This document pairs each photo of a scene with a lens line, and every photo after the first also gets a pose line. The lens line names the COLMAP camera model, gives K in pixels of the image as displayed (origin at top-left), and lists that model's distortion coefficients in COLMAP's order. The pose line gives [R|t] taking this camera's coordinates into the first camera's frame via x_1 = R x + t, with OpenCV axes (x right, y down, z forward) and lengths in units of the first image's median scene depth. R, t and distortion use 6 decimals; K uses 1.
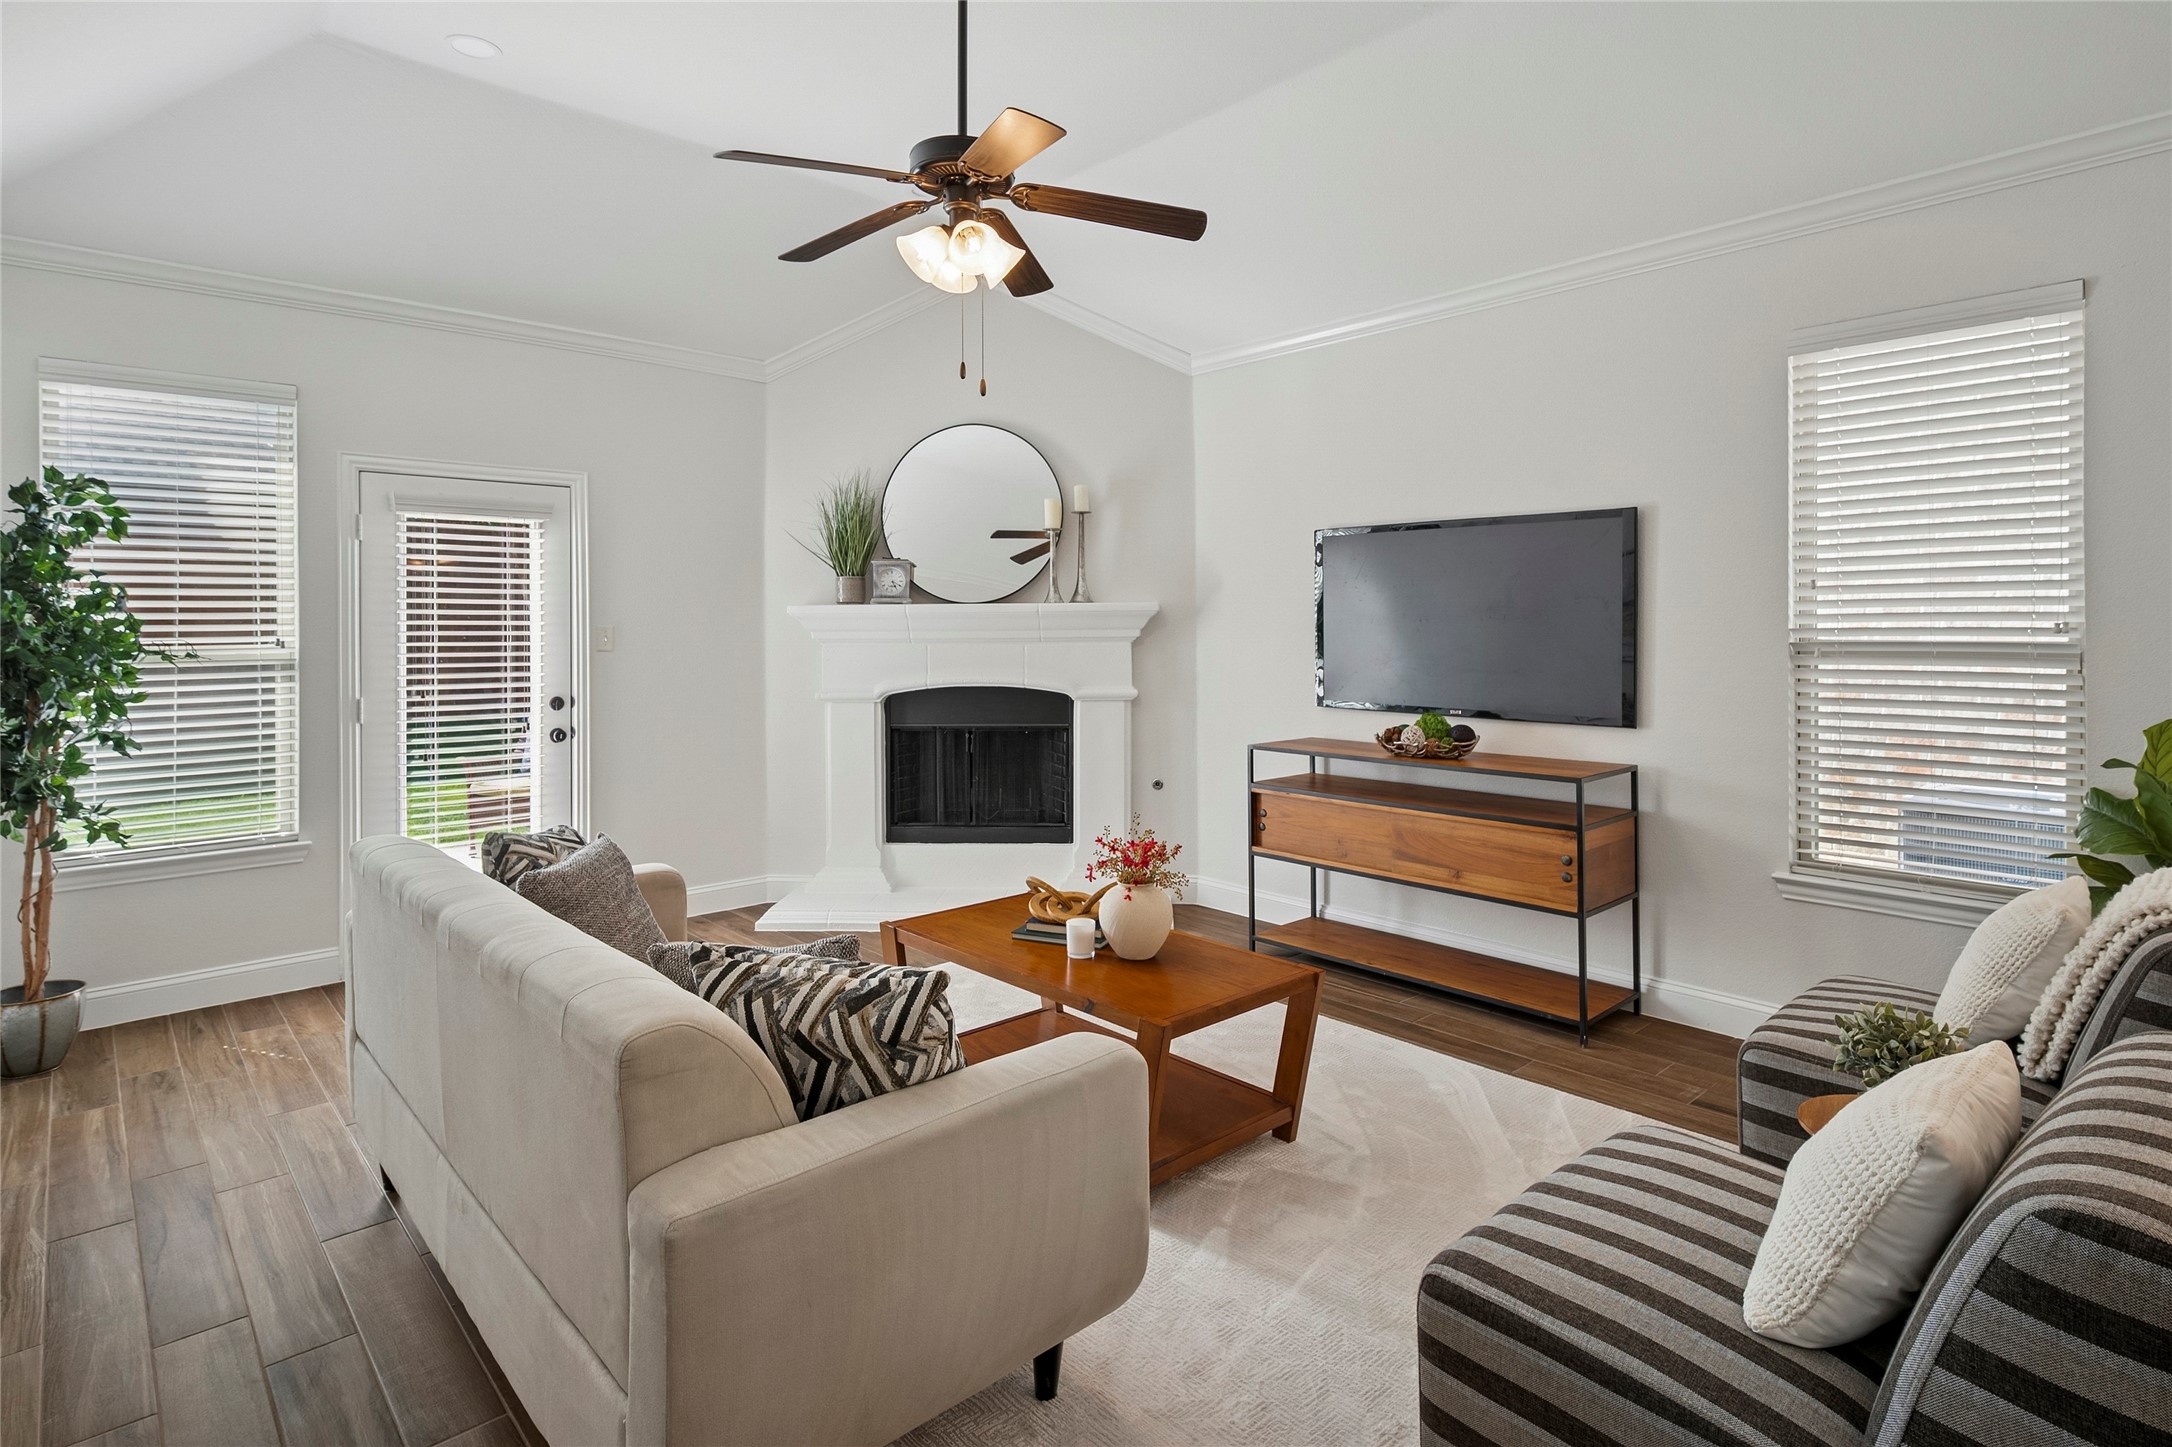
lens RADIAL K [[1128.4, 0, 1088.1], [0, 1128.4, 648.1], [0, 0, 1]] dist [0.045838, 0.000171]
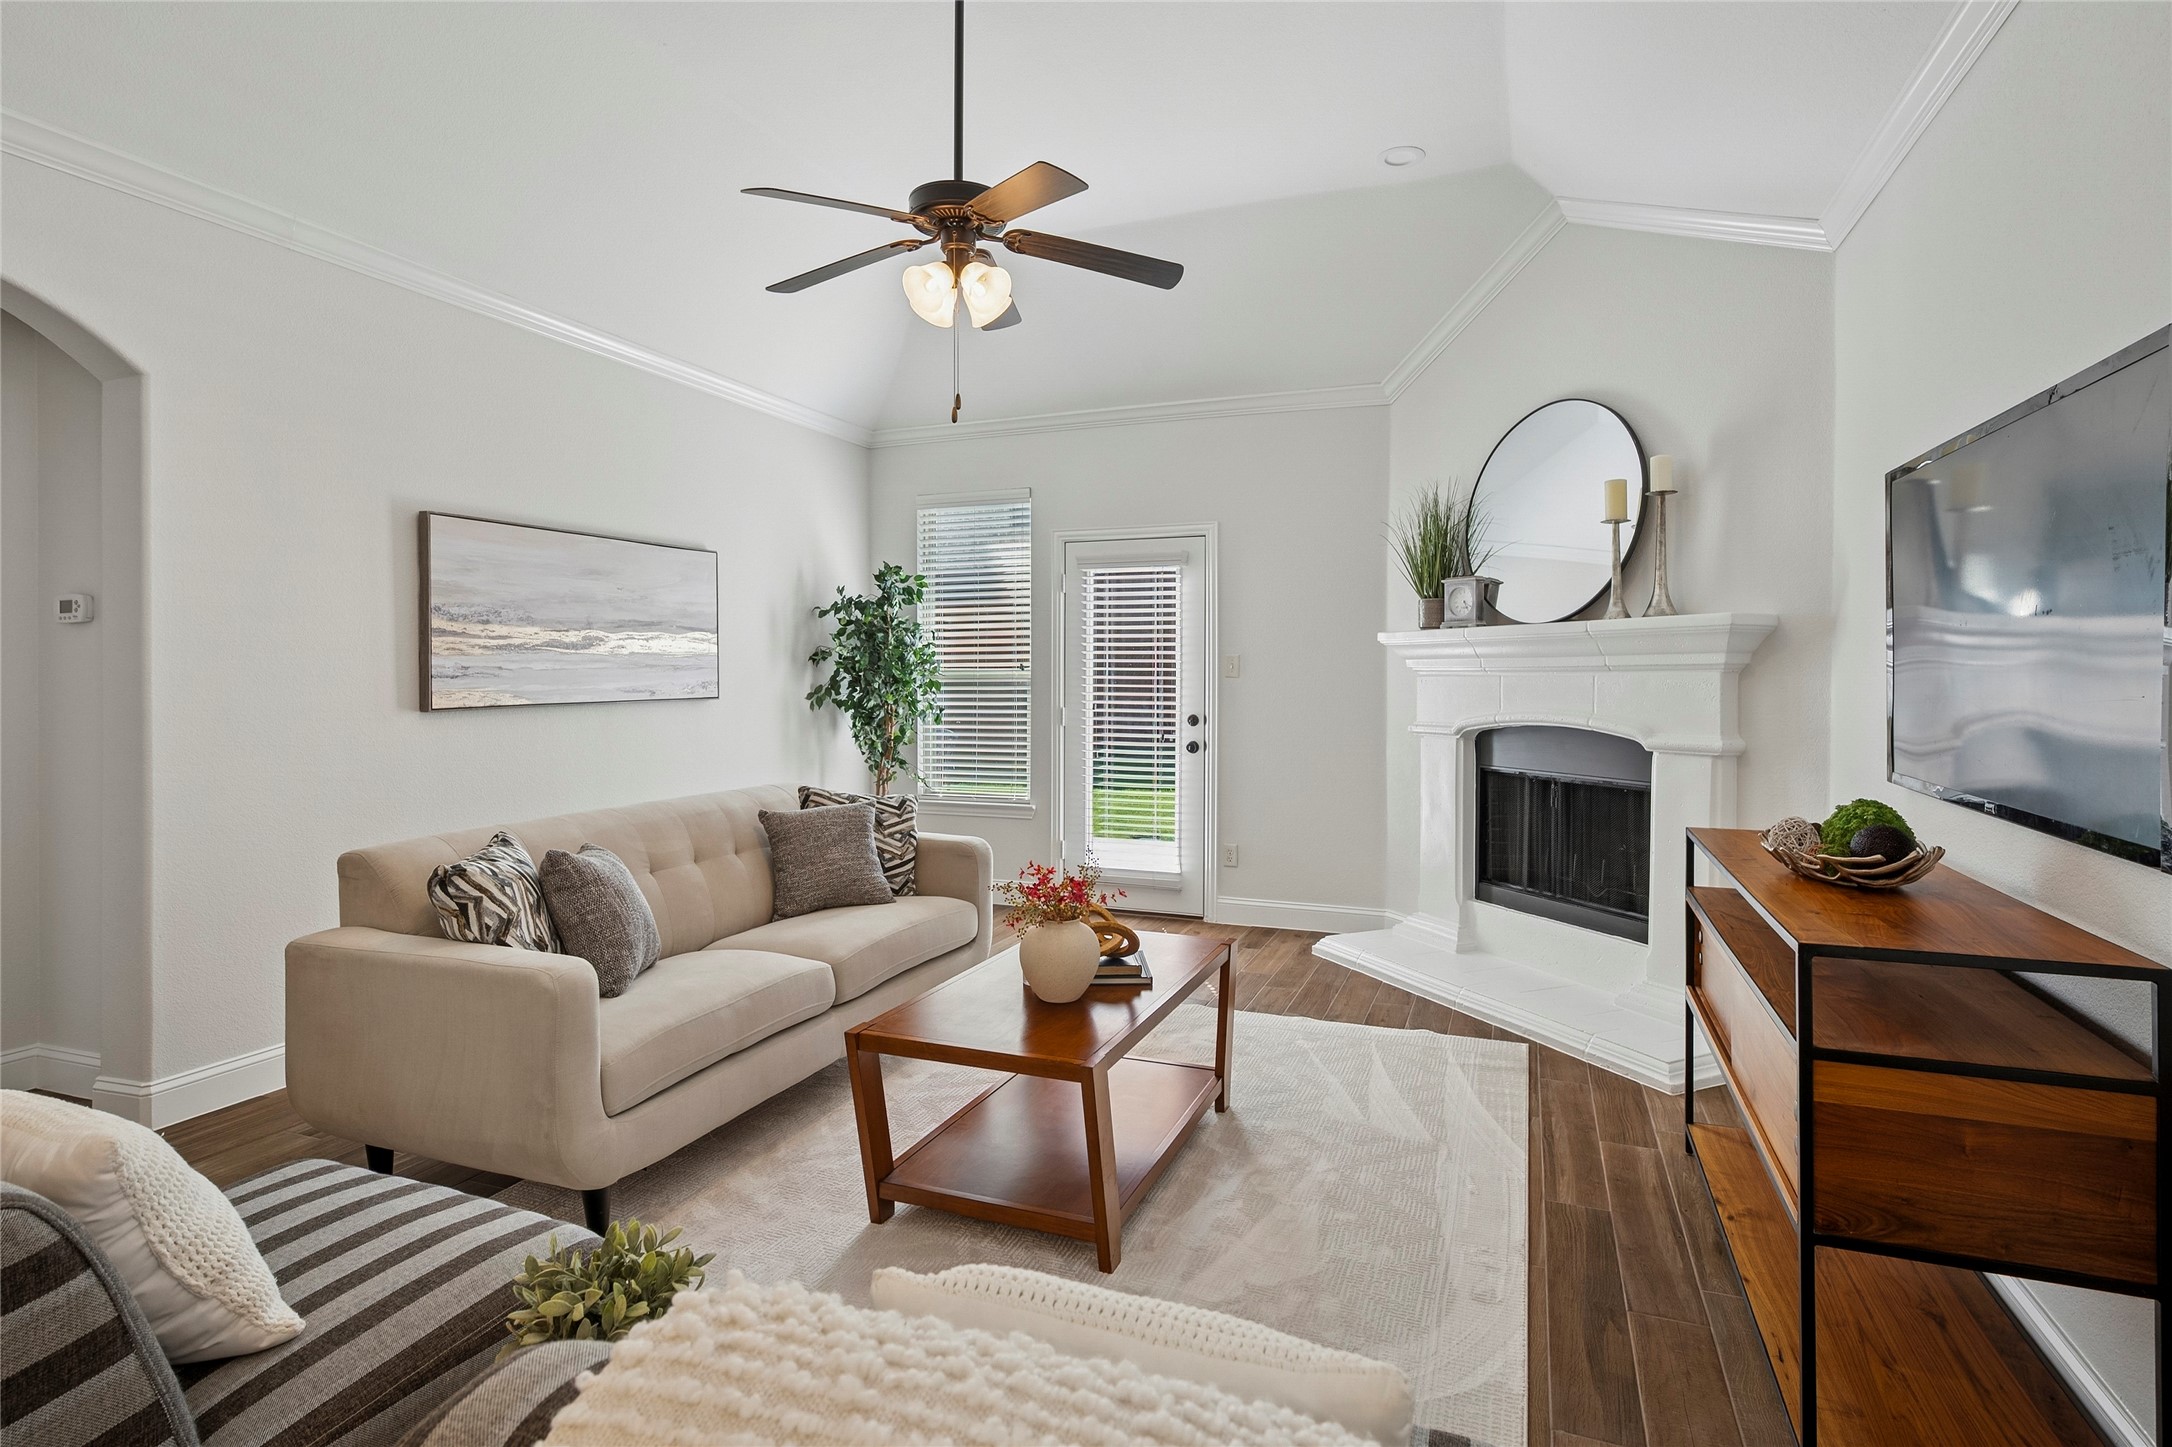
lens RADIAL K [[1117.3, 0, 1078.5], [0, 1117.3, 694.7], [0, 0, 1]] dist [0.002283, 0.000961]
pose [[0.438400, 0.020336, -0.898550, 0.504119], [-0.025021, 0.999633, 0.010416, 0.012321], [0.898432, 0.017916, 0.438747, 0.371395]]
